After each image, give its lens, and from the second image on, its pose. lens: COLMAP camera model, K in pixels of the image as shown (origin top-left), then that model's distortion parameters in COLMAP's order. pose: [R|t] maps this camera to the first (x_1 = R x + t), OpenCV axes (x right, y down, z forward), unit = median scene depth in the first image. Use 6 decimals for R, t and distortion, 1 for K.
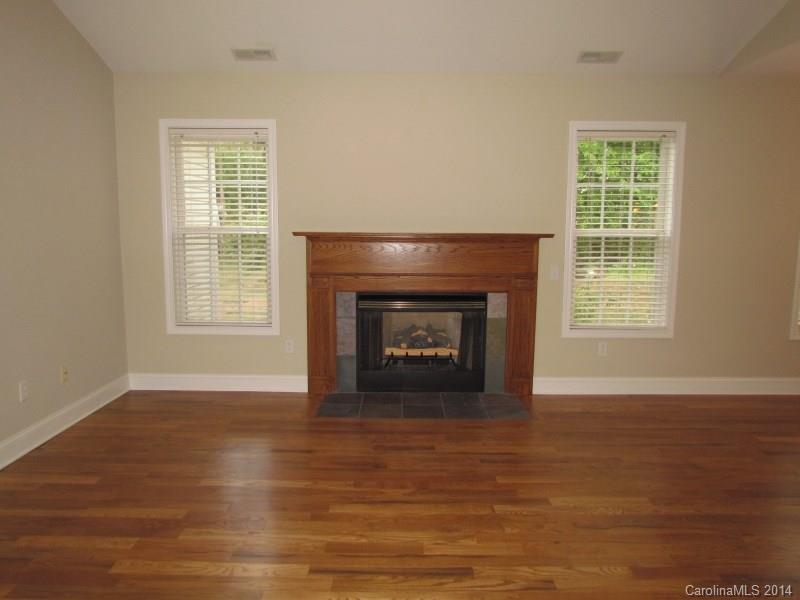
lens RADIAL K [[564.3, 0, 398.1], [0, 564.3, 300.1], [0, 0, 1]] dist [-0.035365, 0.003818]
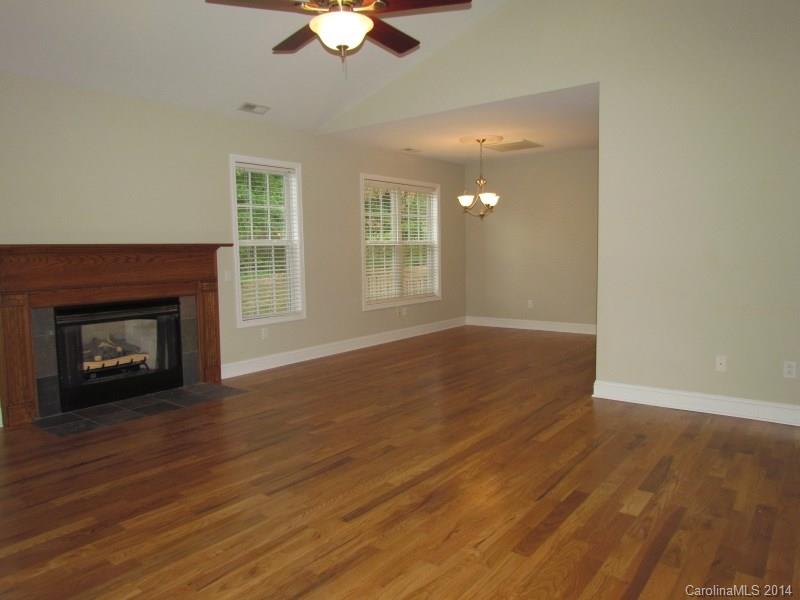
lens RADIAL K [[564.3, 0, 398.1], [0, 564.3, 300.1], [0, 0, 1]] dist [-0.035365, 0.003818]
pose [[0.608321, -0.086309, 0.788984, -0.457381], [0.118741, 0.992779, 0.017051, 0.026108], [-0.784758, 0.083312, 0.614177, -0.031118]]
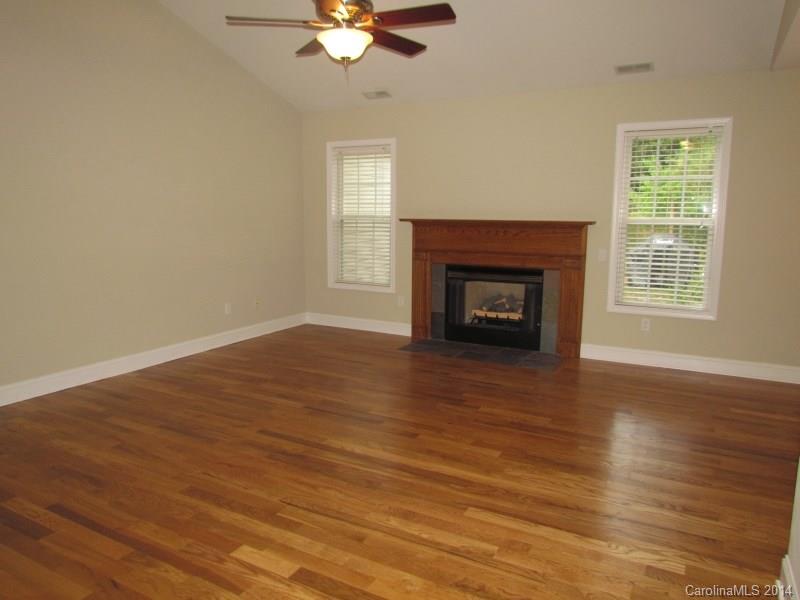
lens RADIAL K [[564.3, 0, 398.1], [0, 564.3, 300.1], [0, 0, 1]] dist [-0.035365, 0.003818]
pose [[0.880339, 0.071688, -0.468898, 0.453513], [-0.060073, 0.997404, 0.039704, 0.023251], [0.470527, -0.006785, 0.882360, -0.224684]]
